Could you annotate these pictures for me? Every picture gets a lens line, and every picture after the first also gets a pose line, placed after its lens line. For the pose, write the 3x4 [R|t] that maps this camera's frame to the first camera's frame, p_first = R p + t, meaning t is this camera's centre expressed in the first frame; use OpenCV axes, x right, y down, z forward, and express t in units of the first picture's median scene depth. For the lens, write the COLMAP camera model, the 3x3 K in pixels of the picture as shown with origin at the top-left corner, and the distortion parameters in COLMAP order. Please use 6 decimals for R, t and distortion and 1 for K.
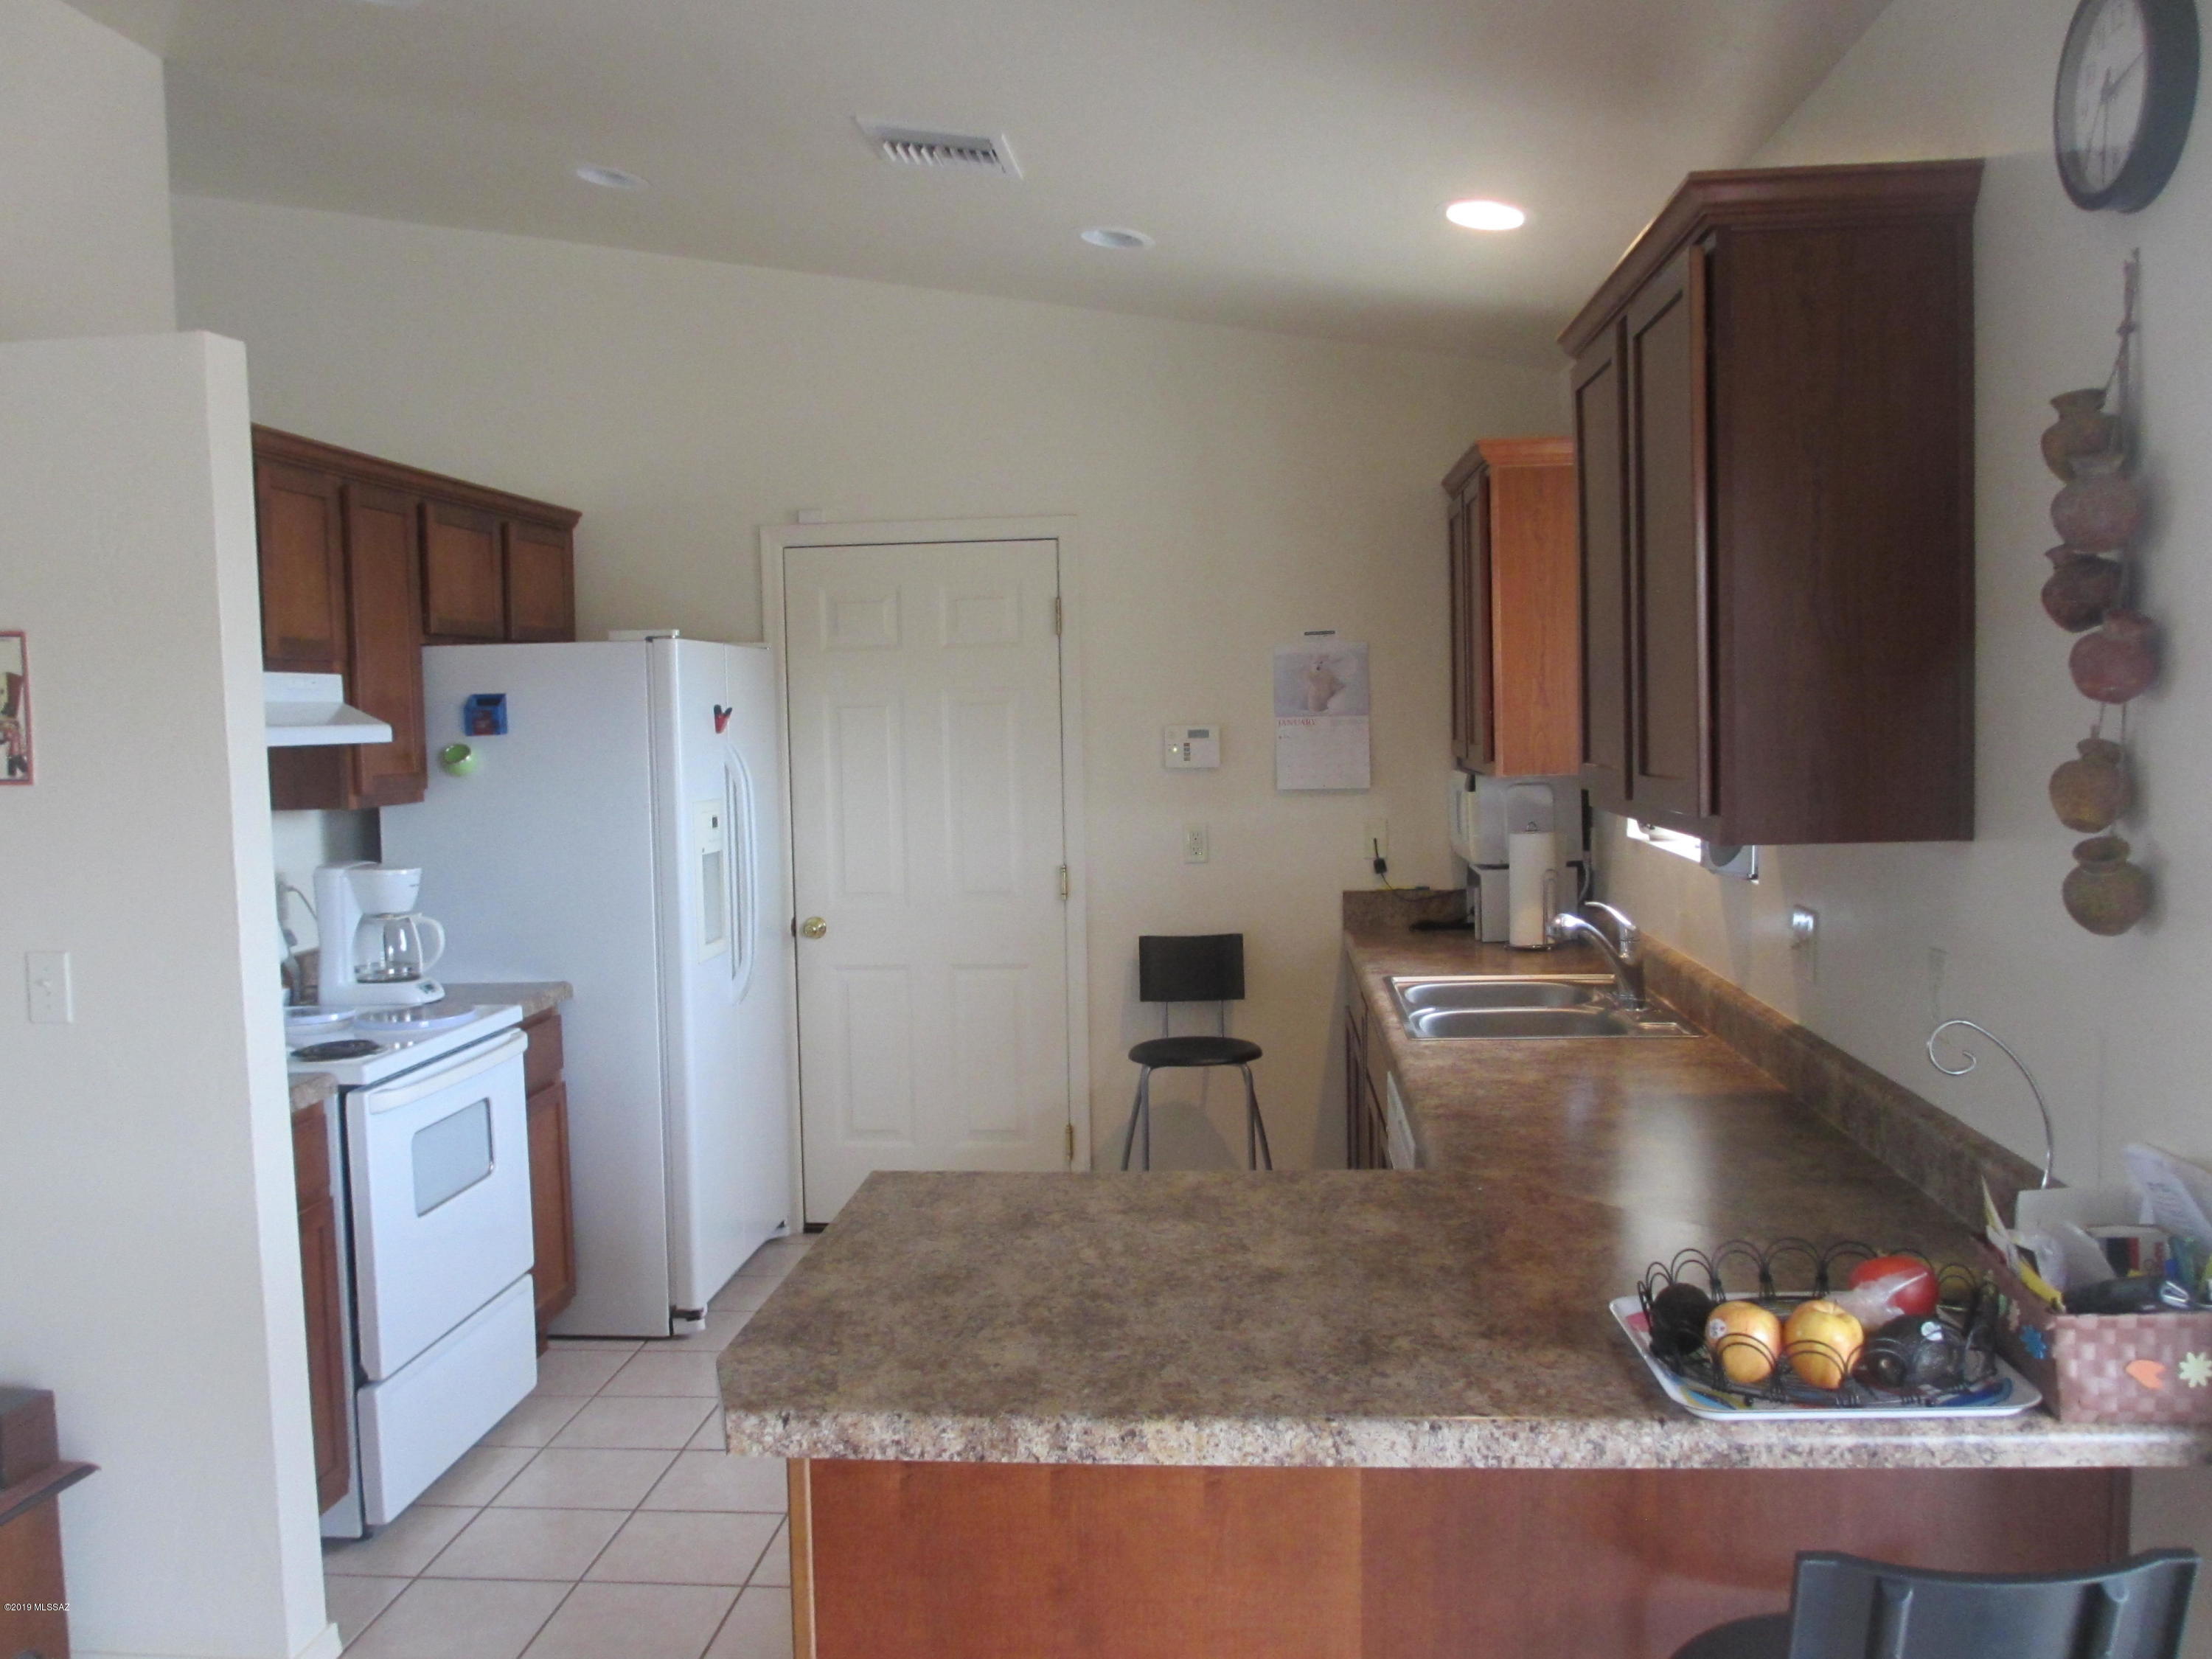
lens RADIAL K [[1866.1, 0, 1090.4], [0, 1866.1, 823.9], [0, 0, 1]] dist [-0.030616, 0.000432]
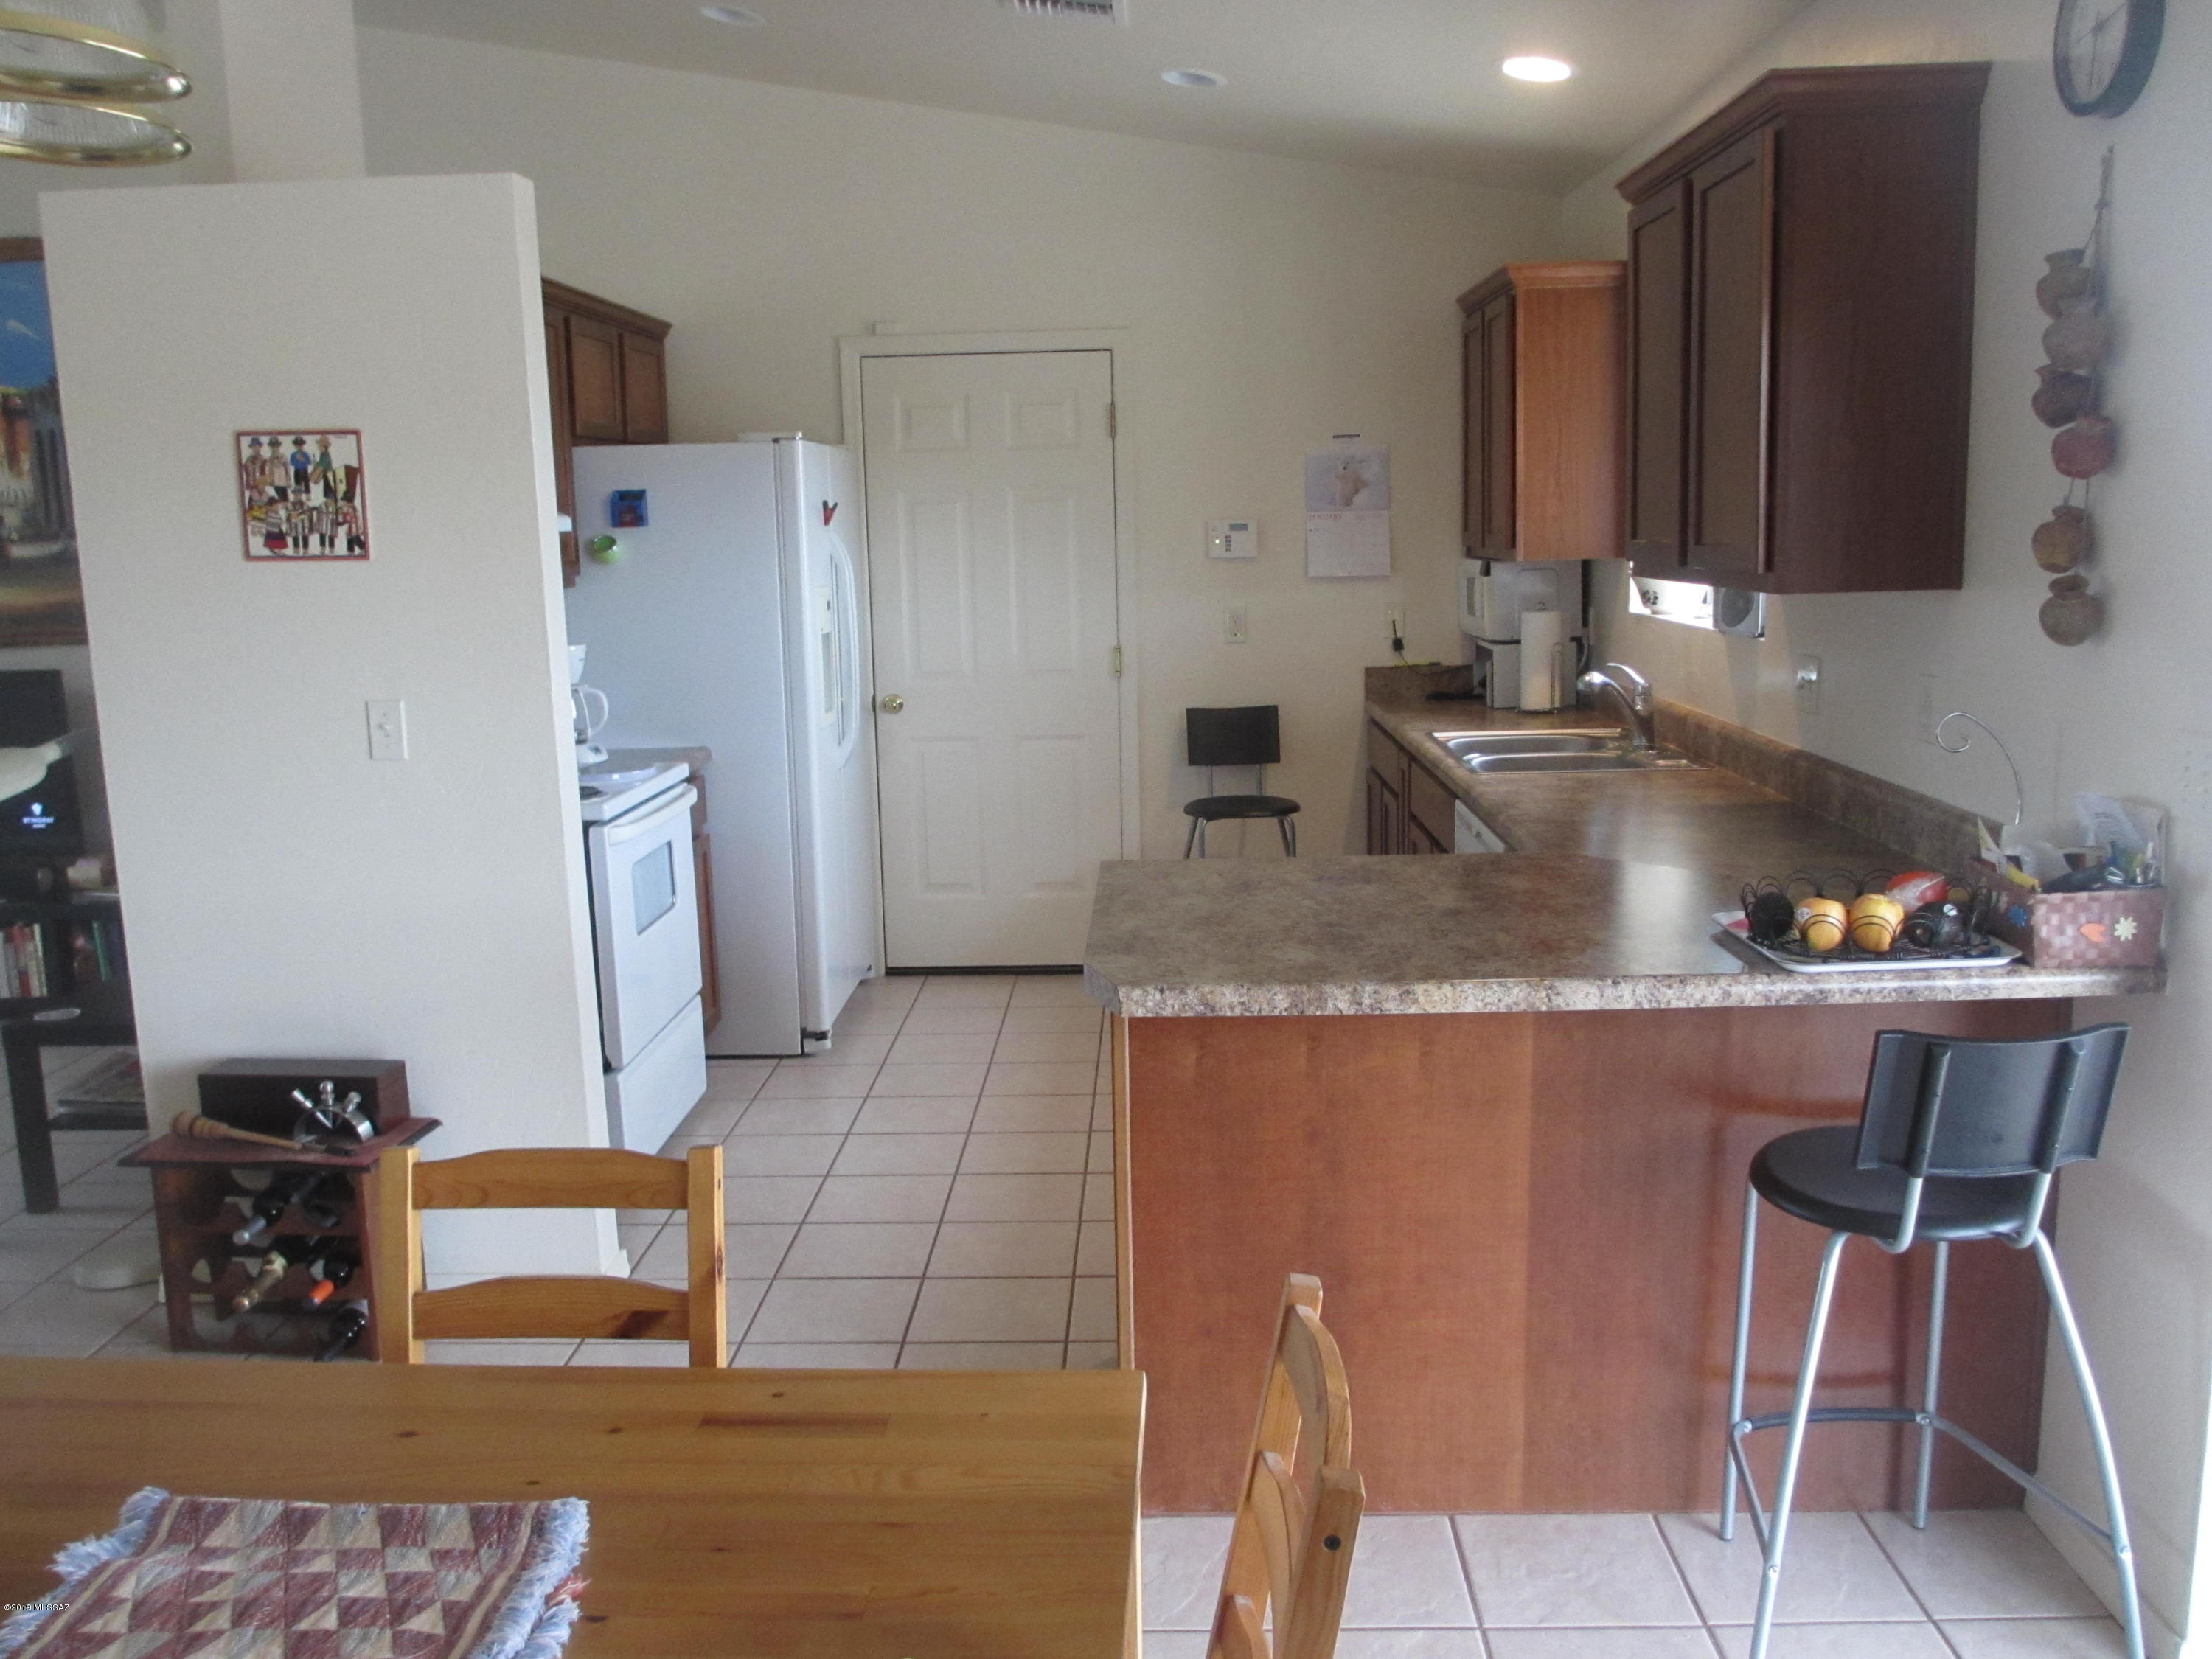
lens RADIAL K [[1865.1, 0, 1106.0], [0, 1865.1, 829.5], [0, 0, 1]] dist [-0.064255, 0.048087]
pose [[0.998071, -0.012425, 0.060822, -0.161749], [0.006132, 0.994705, 0.102591, 0.030408], [-0.061774, -0.102021, 0.992862, -0.216062]]
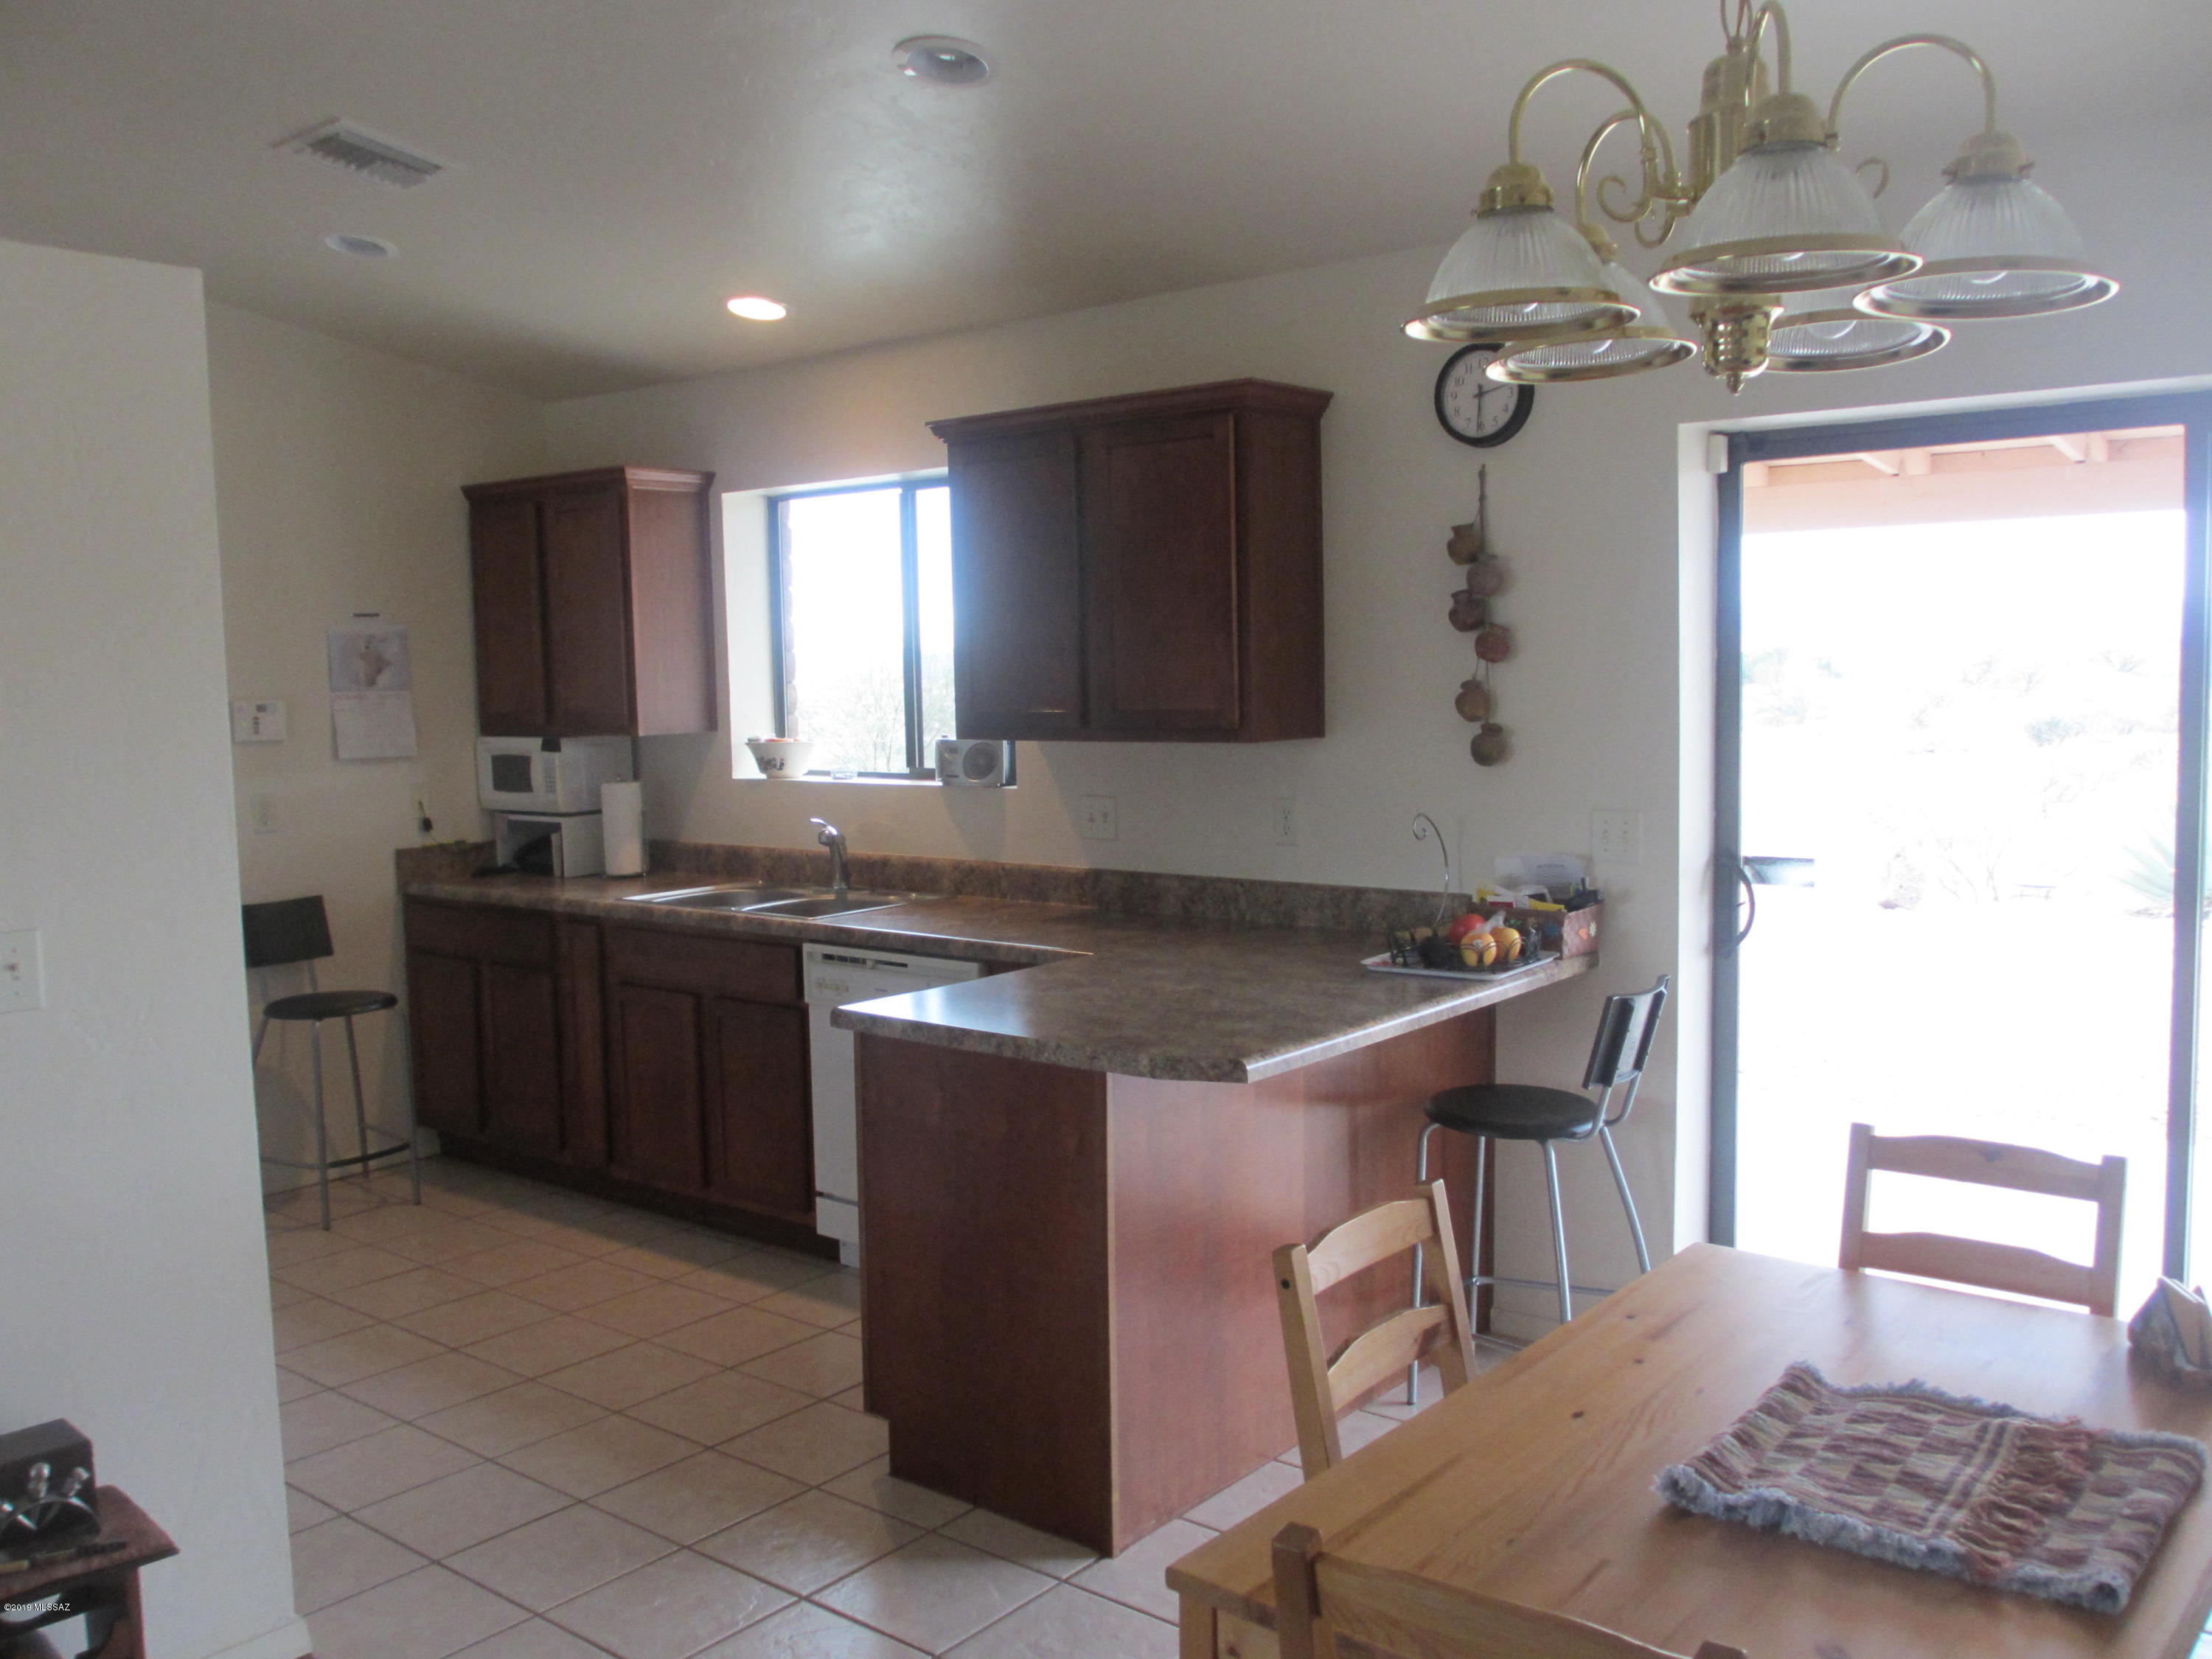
lens RADIAL K [[1865.1, 0, 1106.0], [0, 1865.1, 829.5], [0, 0, 1]] dist [-0.064255, 0.048087]
pose [[0.555008, -0.060314, 0.829655, -0.952211], [0.057296, 0.997771, 0.034207, 0.019036], [-0.829869, 0.028551, 0.557227, 0.075037]]
